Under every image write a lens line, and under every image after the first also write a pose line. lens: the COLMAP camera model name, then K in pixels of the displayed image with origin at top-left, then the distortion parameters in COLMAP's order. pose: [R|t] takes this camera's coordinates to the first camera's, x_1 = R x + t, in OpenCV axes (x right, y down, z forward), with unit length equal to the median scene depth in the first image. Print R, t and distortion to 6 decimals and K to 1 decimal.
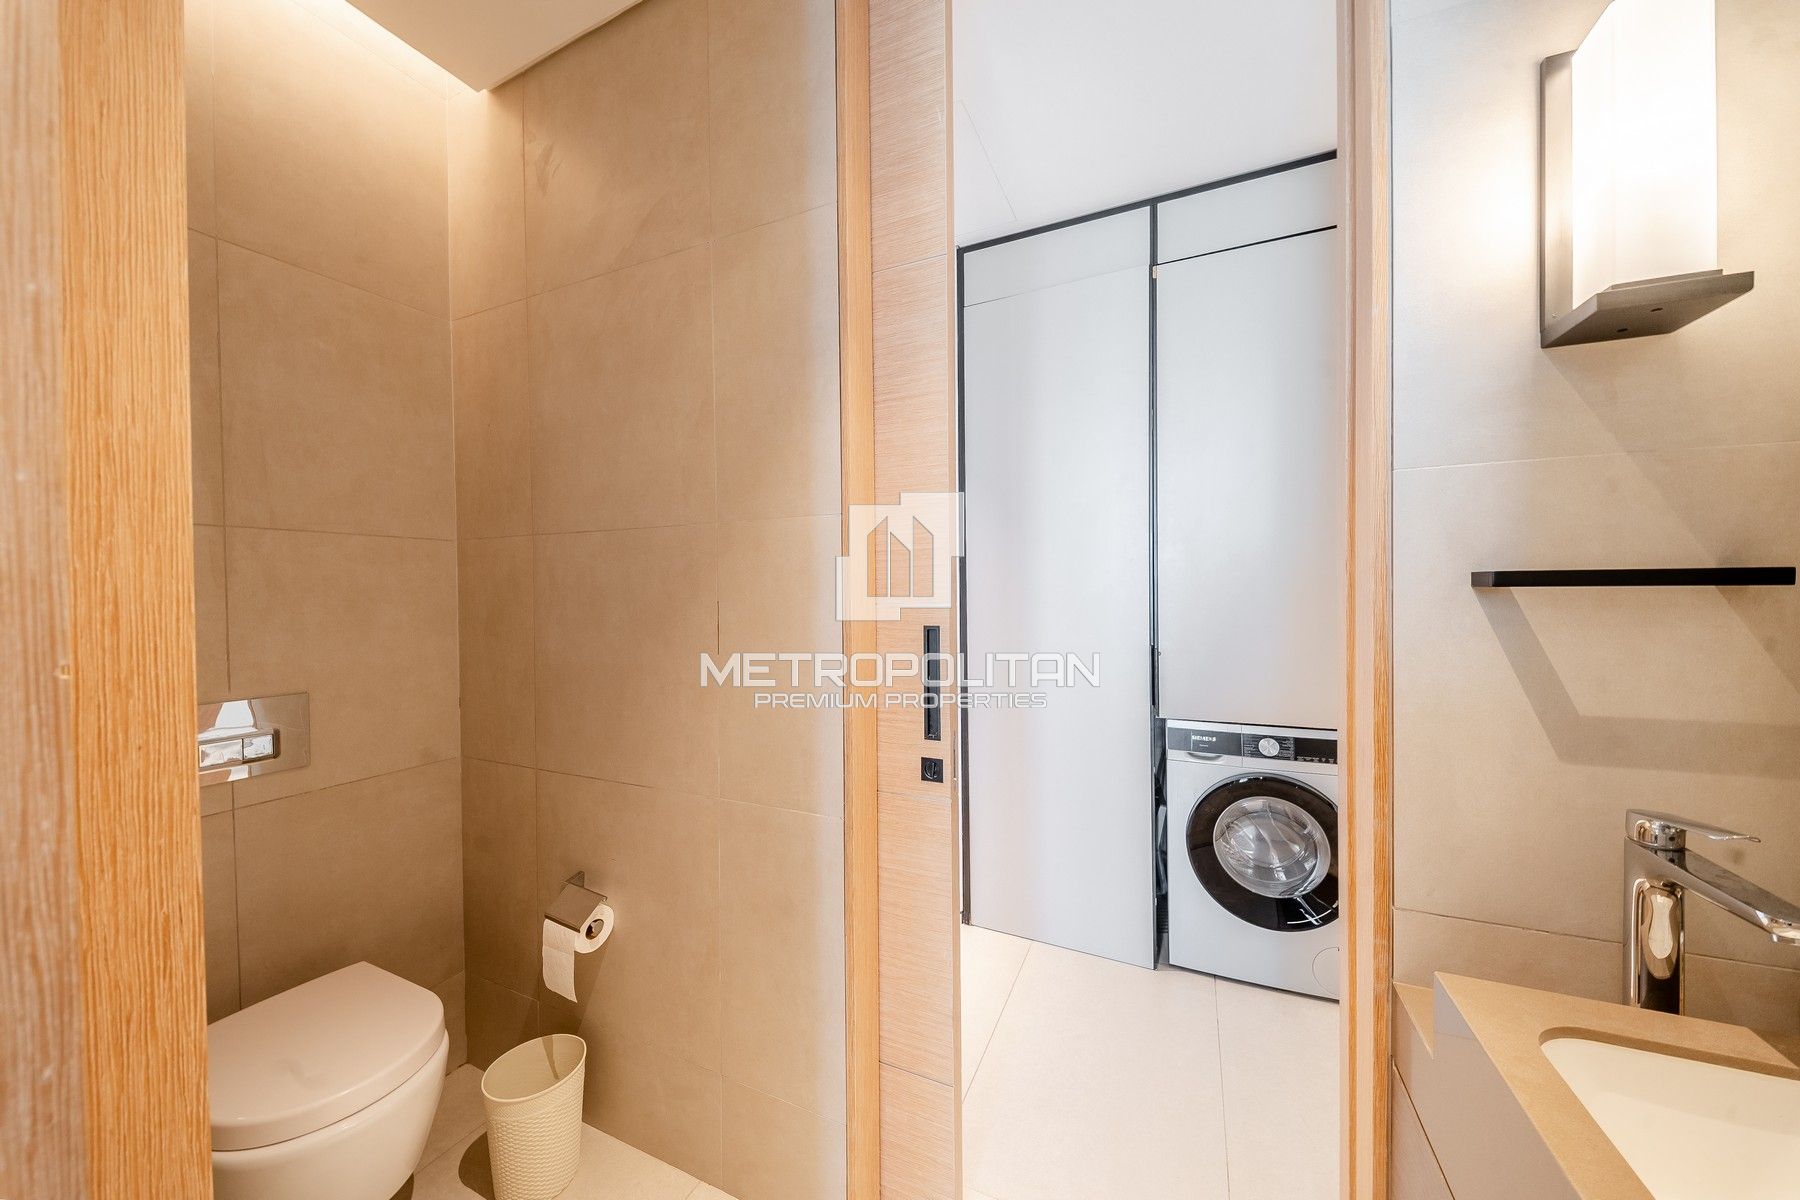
lens RADIAL K [[625.7, 0, 902.3], [0, 625.7, 601.1], [0, 0, 1]] dist [0.009053, -0.004030]
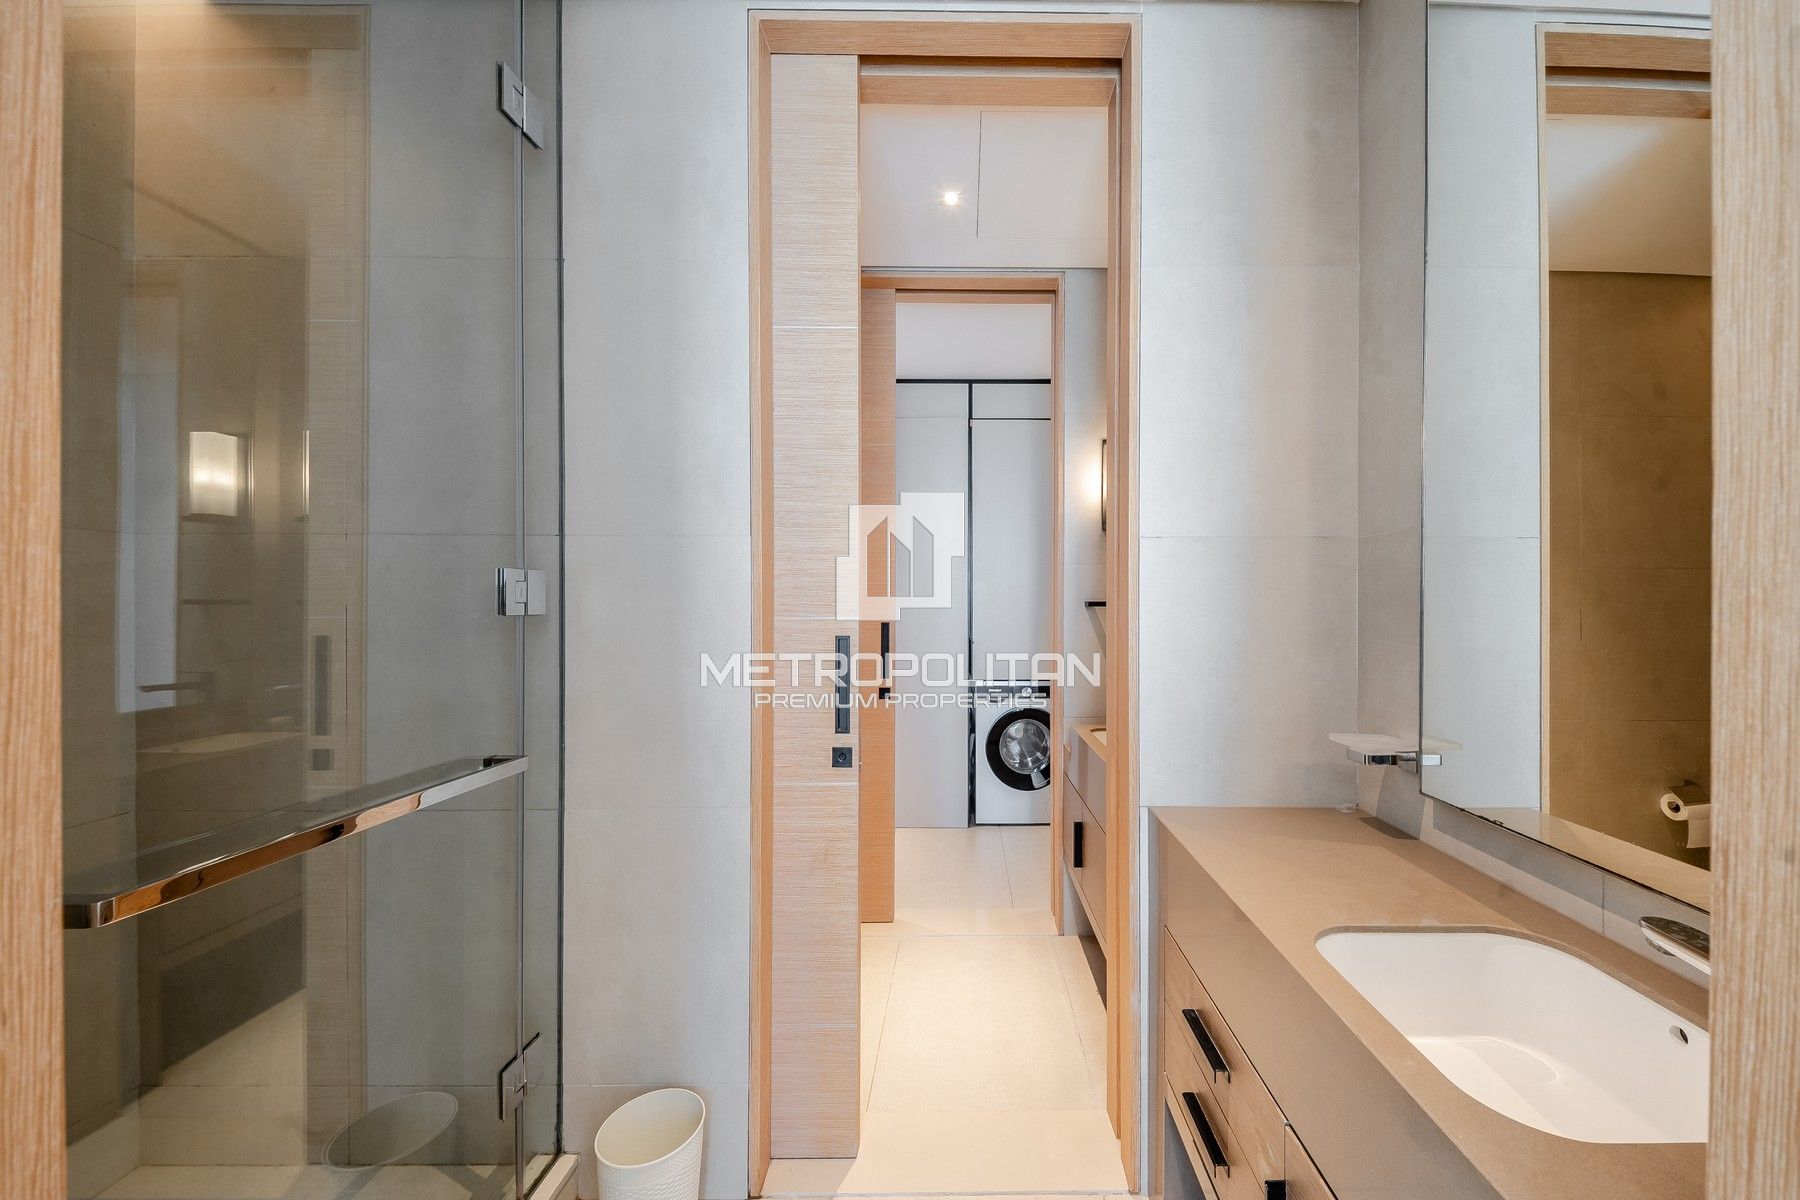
lens RADIAL K [[625.7, 0, 936.8], [0, 625.7, 605.9], [0, 0, 1]] dist [0.009053, -0.004030]
pose [[0.910536, 0.012686, 0.413235, -0.397737], [-0.005907, 0.999826, -0.017680, 0.012464], [-0.413388, 0.013657, 0.910453, -0.535711]]
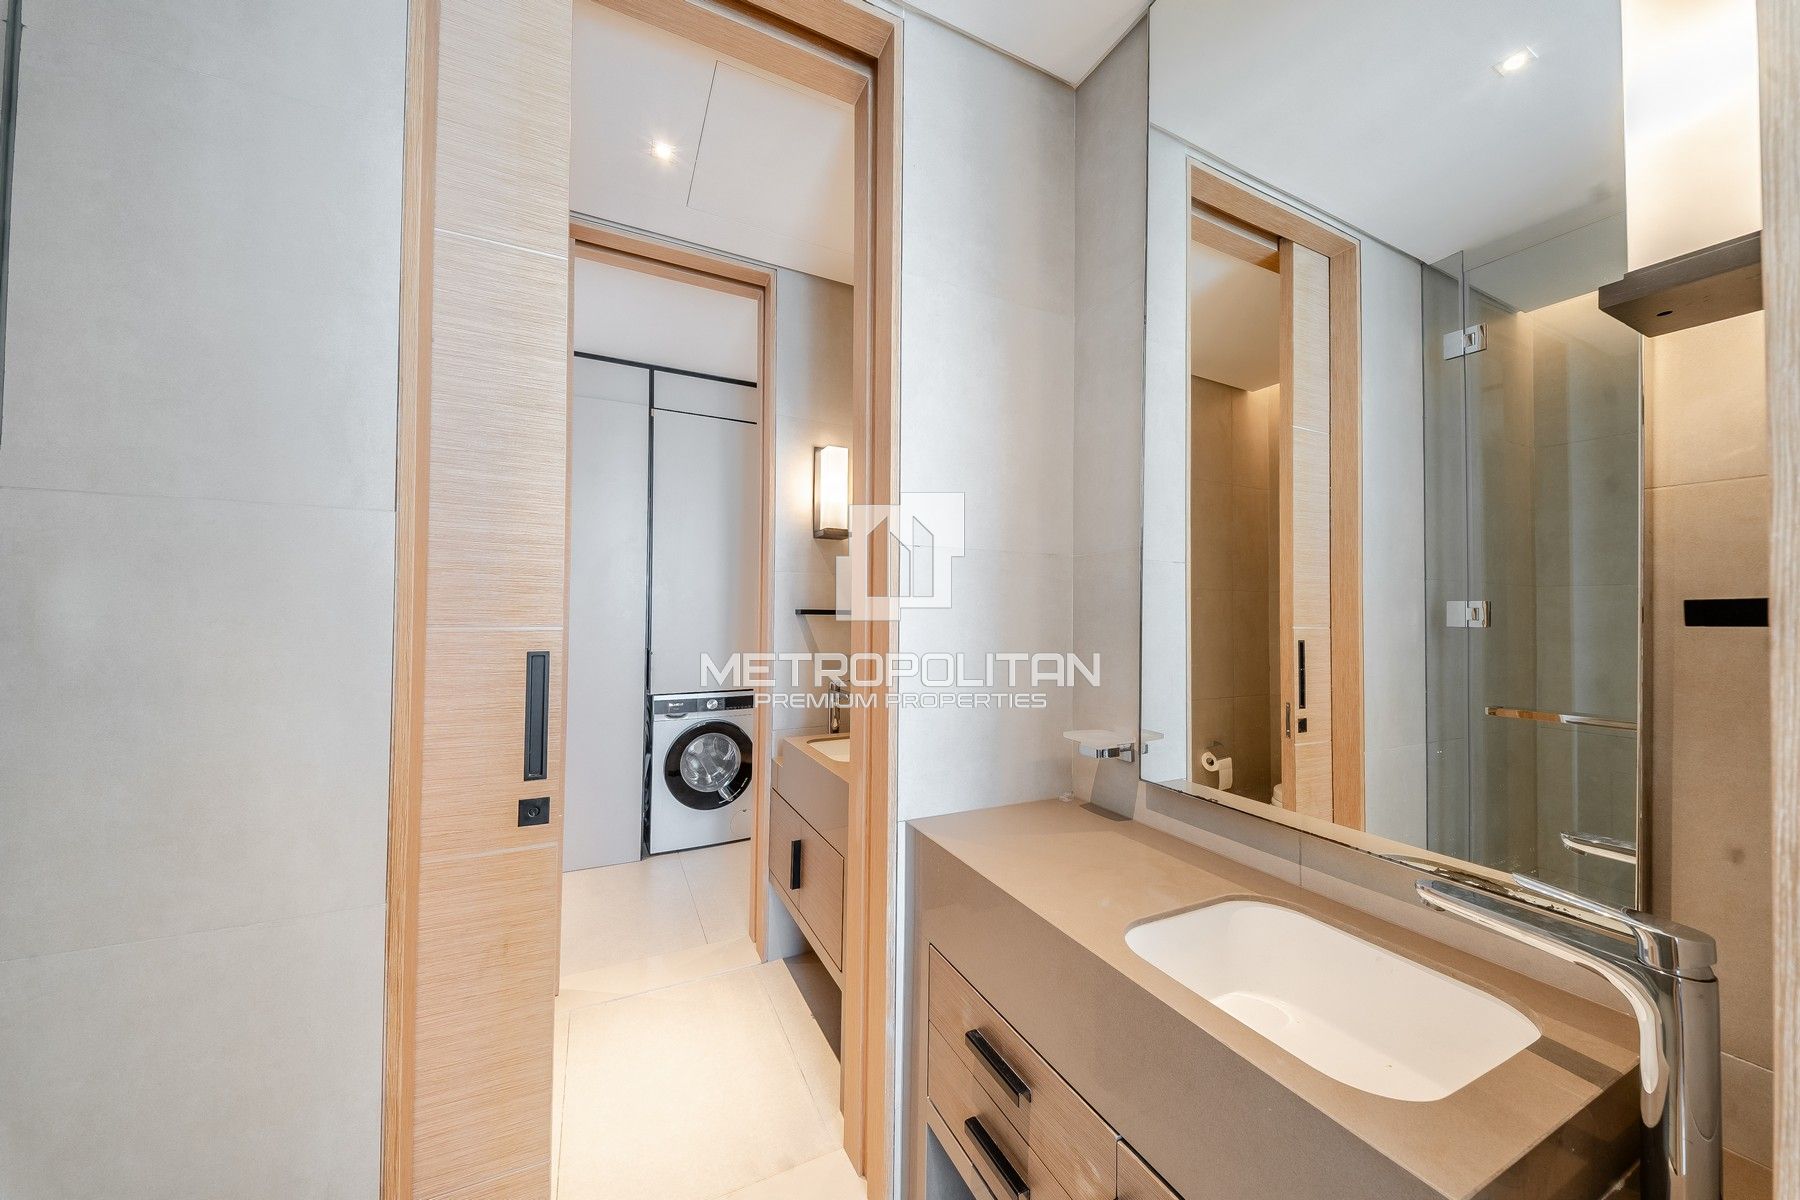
lens RADIAL K [[625.7, 0, 903.9], [0, 625.7, 599.2], [0, 0, 1]] dist [0.009053, -0.004030]
pose [[0.632300, 0.034936, 0.773936, -0.410174], [-0.003948, 0.999115, -0.041875, 0.011622], [-0.774714, 0.023422, 0.631878, -0.487988]]
